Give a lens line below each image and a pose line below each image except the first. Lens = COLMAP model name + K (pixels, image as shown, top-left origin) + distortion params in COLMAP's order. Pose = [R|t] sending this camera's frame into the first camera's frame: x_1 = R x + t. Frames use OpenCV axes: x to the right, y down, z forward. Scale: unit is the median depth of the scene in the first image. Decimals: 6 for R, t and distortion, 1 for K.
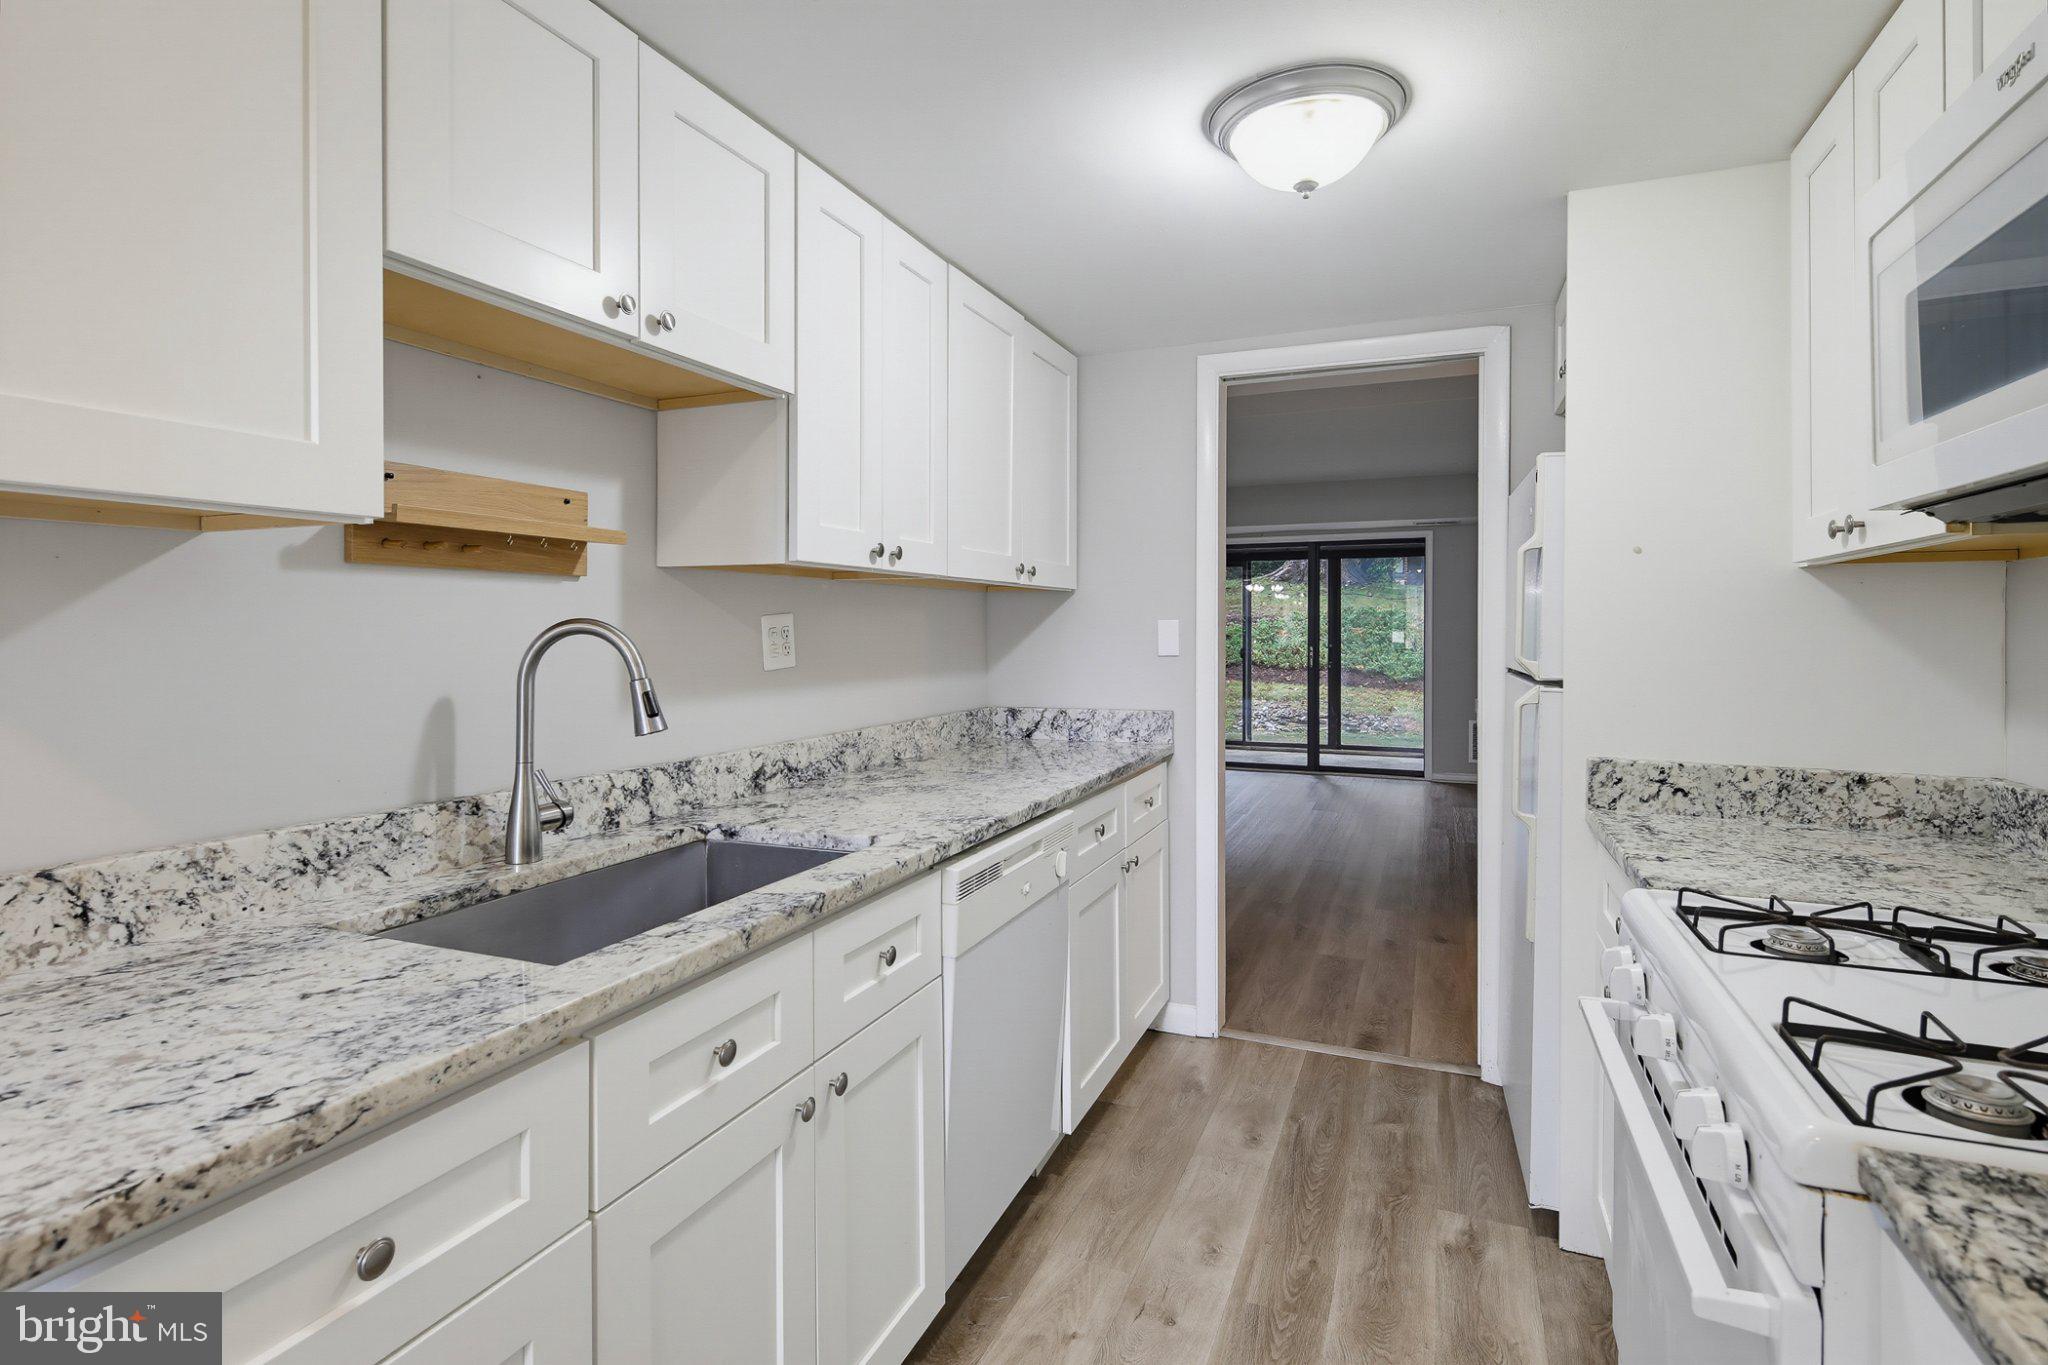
lens RADIAL K [[997.9, 0, 1020.5], [0, 997.9, 635.8], [0, 0, 1]] dist [-0.005919, -0.001118]
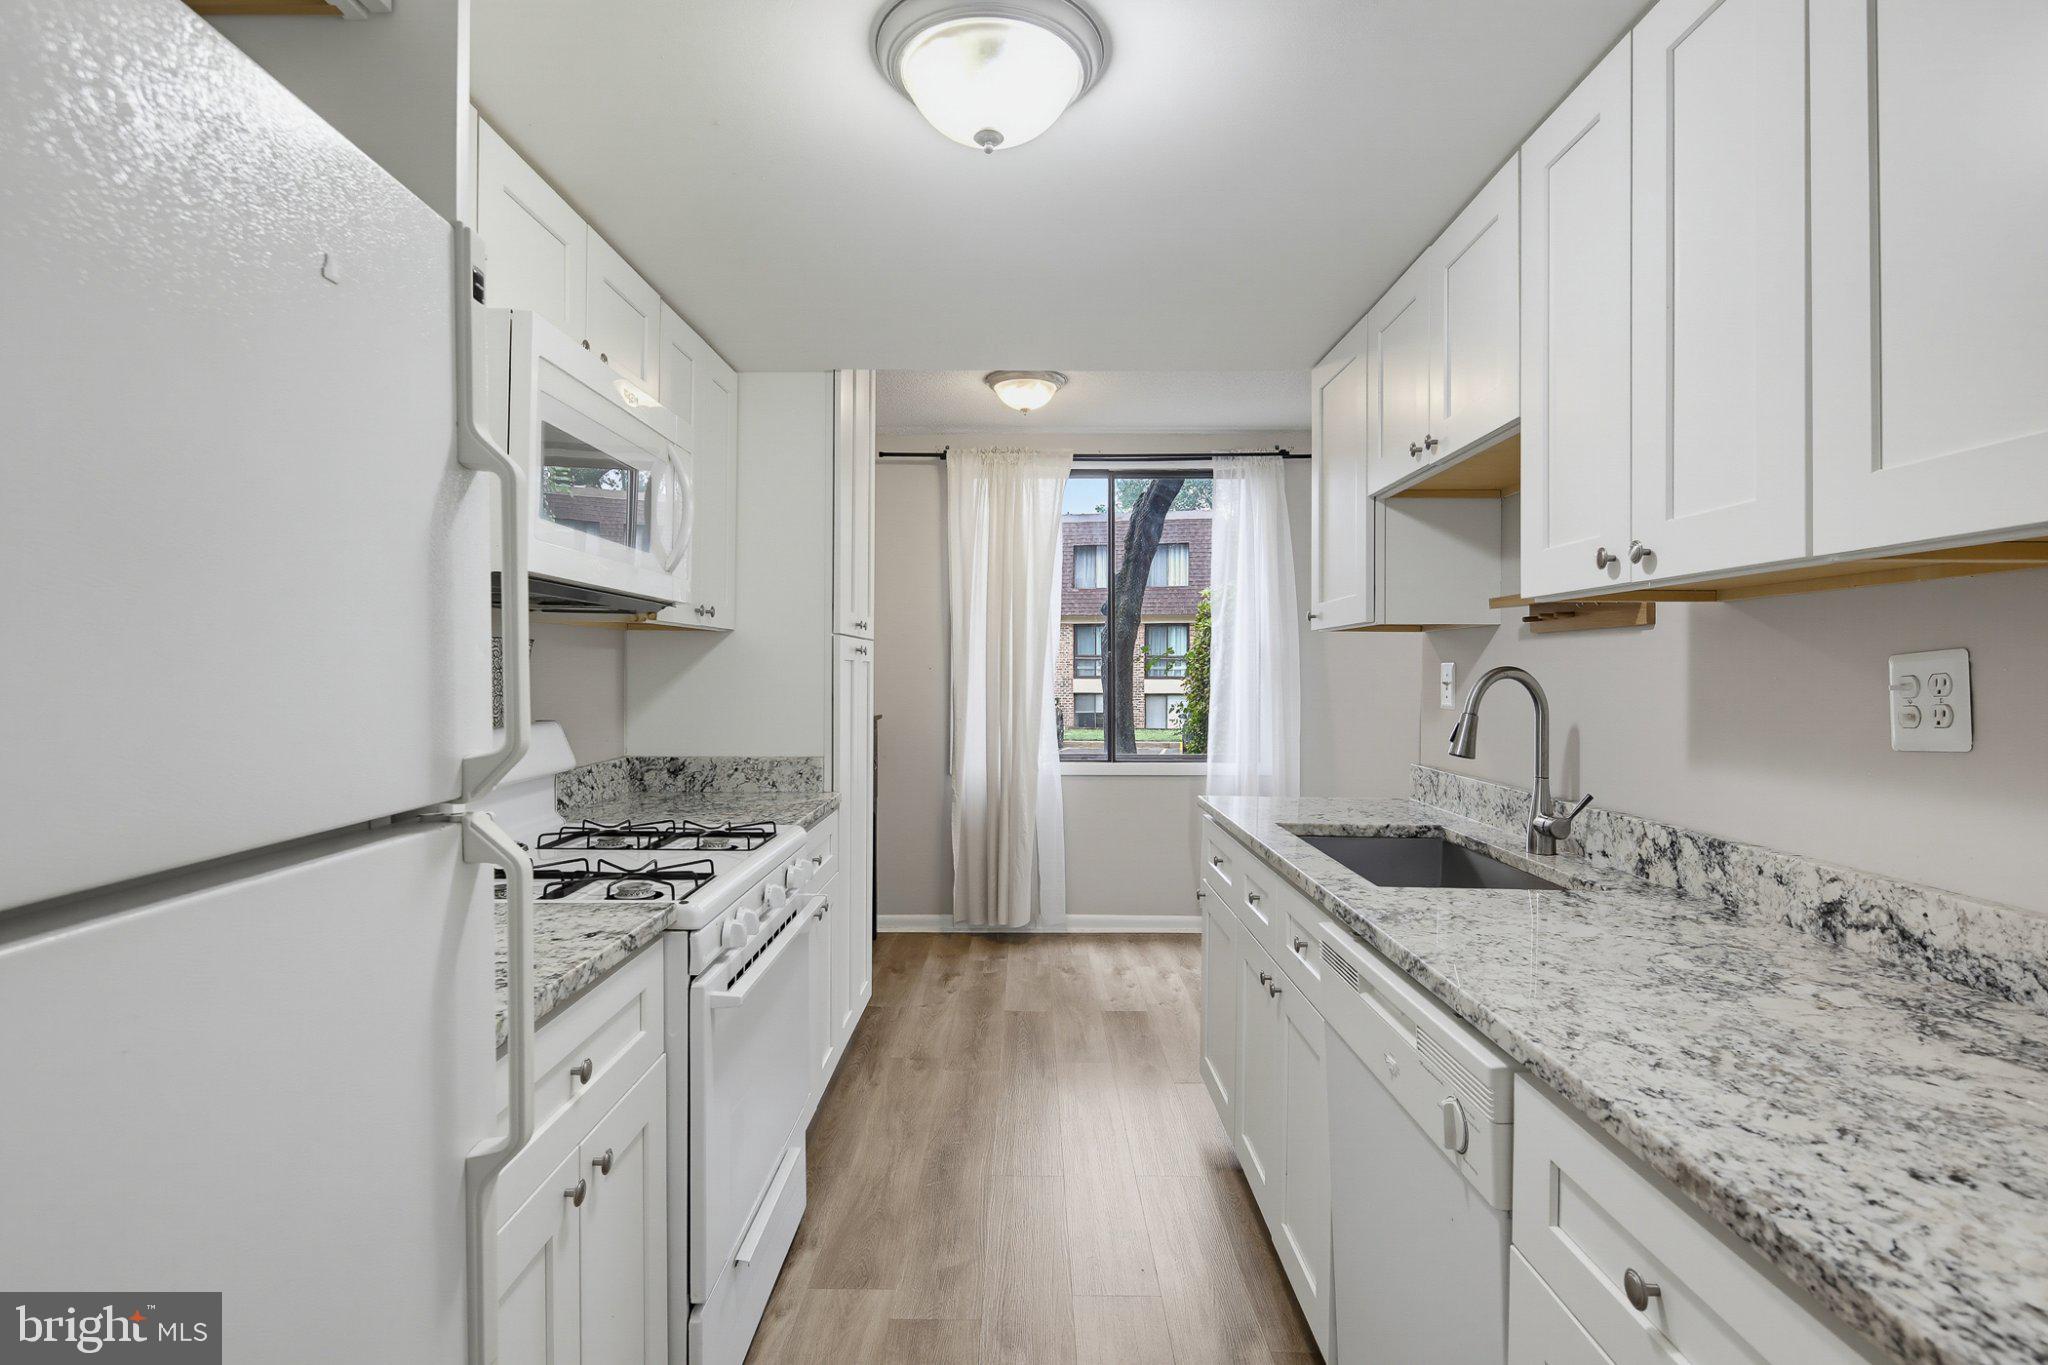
lens RADIAL K [[997.9, 0, 1015.7], [0, 997.9, 671.3], [0, 0, 1]] dist [-0.005919, -0.001118]
pose [[-0.921683, 0.009184, -0.387835, 0.489956], [0.005513, 0.999929, 0.010577, -0.022227], [0.387905, 0.007610, -0.921668, 1.494287]]
